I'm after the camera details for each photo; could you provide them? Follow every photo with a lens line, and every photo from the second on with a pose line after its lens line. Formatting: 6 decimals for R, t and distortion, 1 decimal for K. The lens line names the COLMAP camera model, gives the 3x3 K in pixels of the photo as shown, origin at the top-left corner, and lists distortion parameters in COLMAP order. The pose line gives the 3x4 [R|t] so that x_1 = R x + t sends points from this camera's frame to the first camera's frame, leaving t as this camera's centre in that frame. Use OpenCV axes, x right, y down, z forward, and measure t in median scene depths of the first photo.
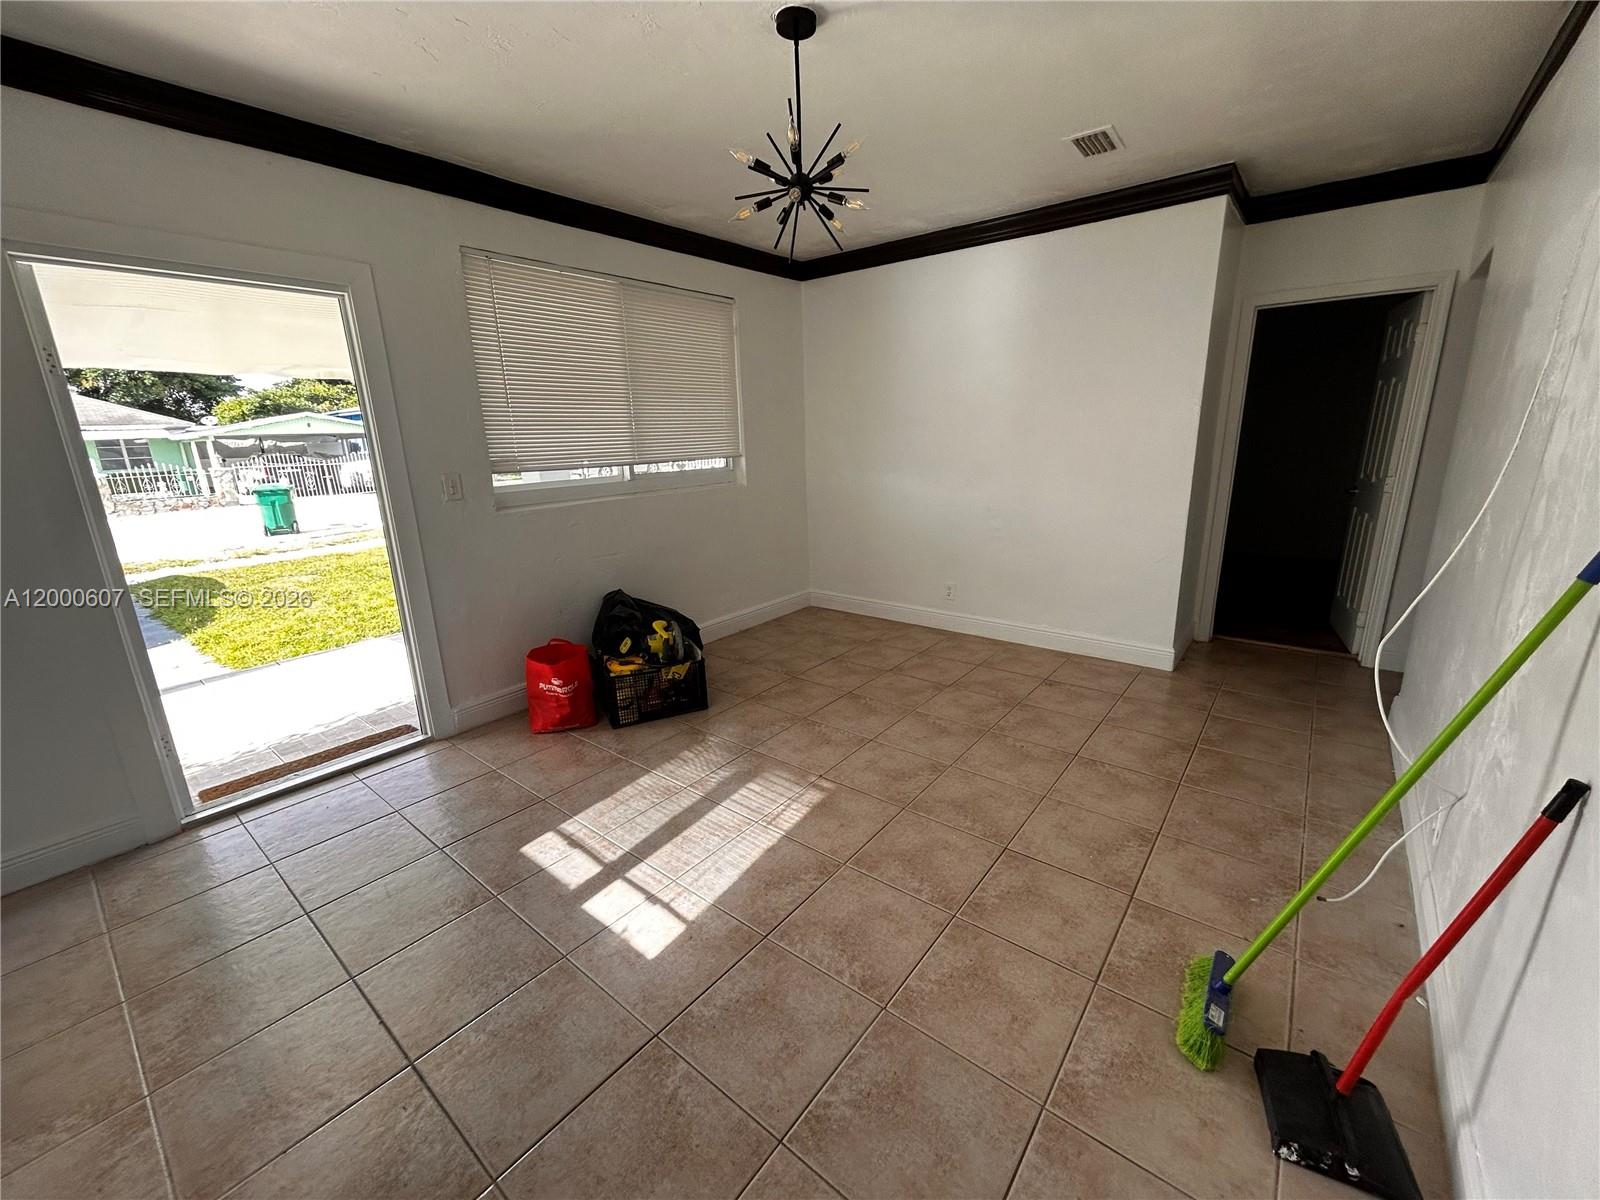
lens RADIAL K [[643.0, 0, 807.1], [0, 643.0, 609.8], [0, 0, 1]] dist [-0.001866, 0.000497]
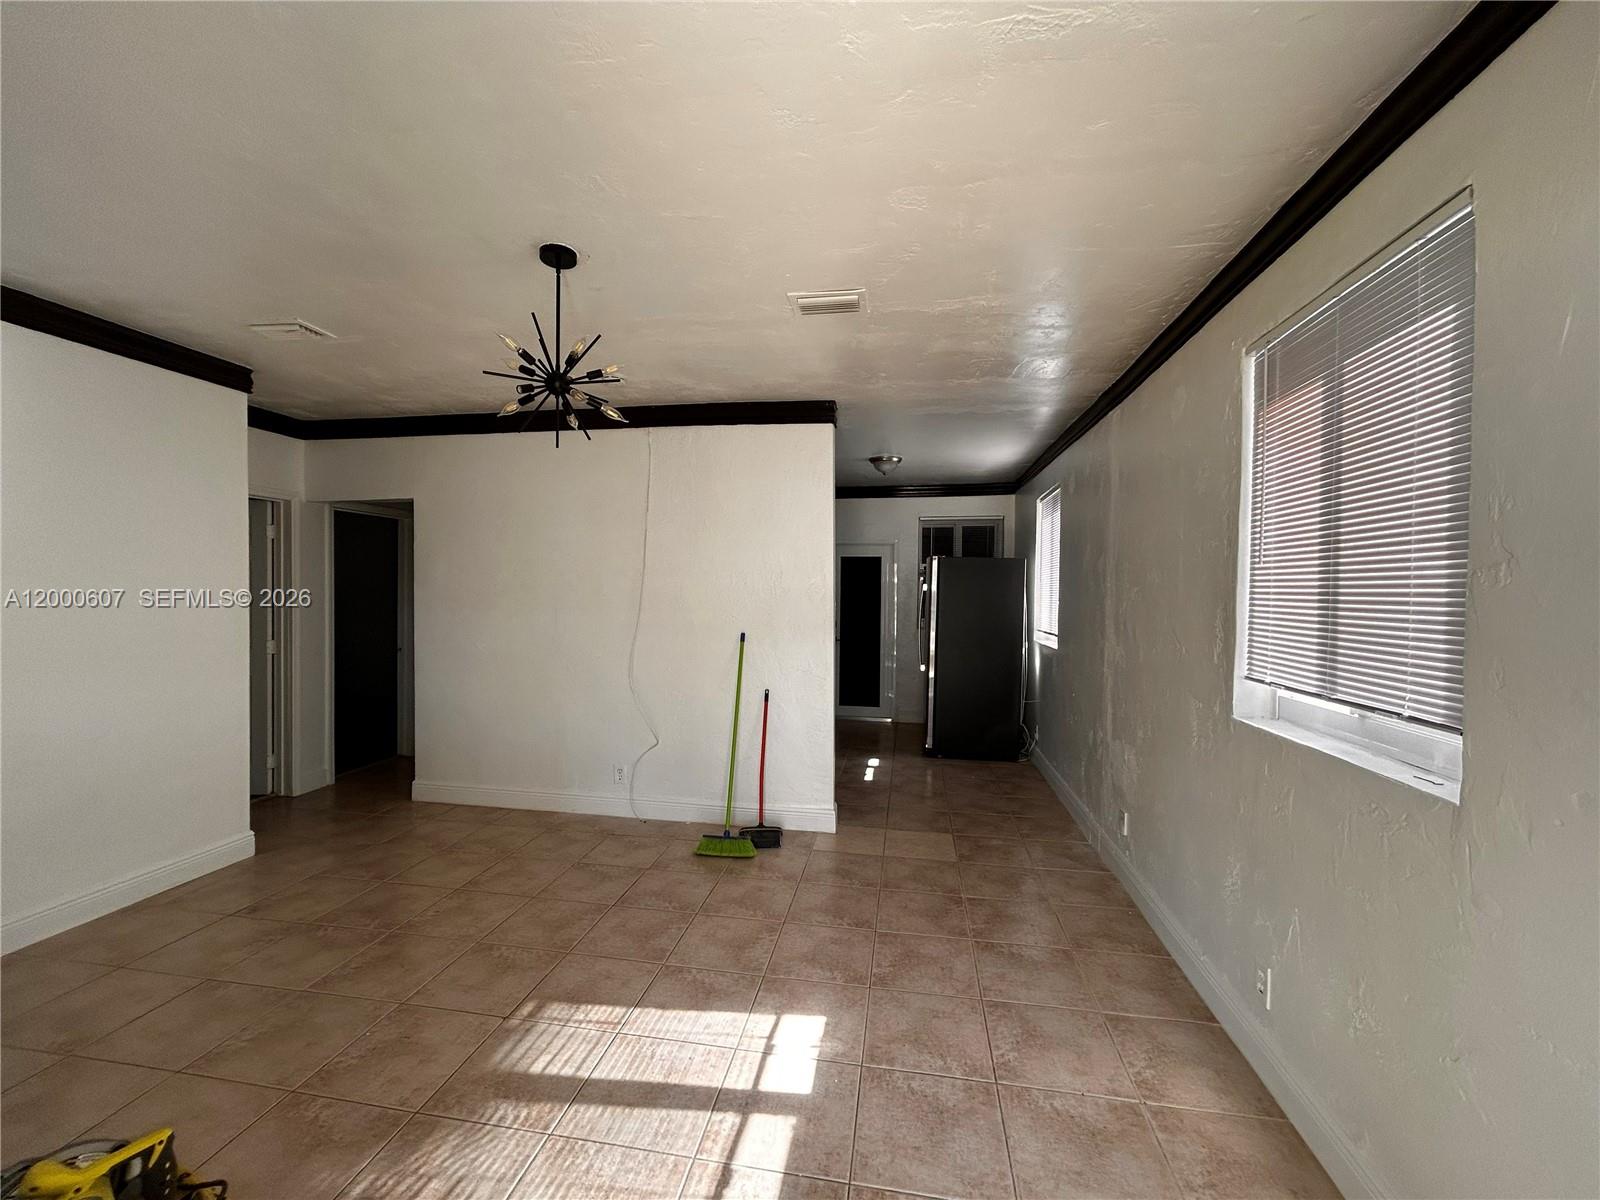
lens RADIAL K [[643.0, 0, 801.7], [0, 643.0, 600.4], [0, 0, 1]] dist [-0.001866, 0.000497]
pose [[-0.485289, 0.006923, 0.874326, -1.009069], [0.236538, 0.963721, 0.123658, -0.298828], [-0.841751, 0.266821, -0.469321, 1.087234]]
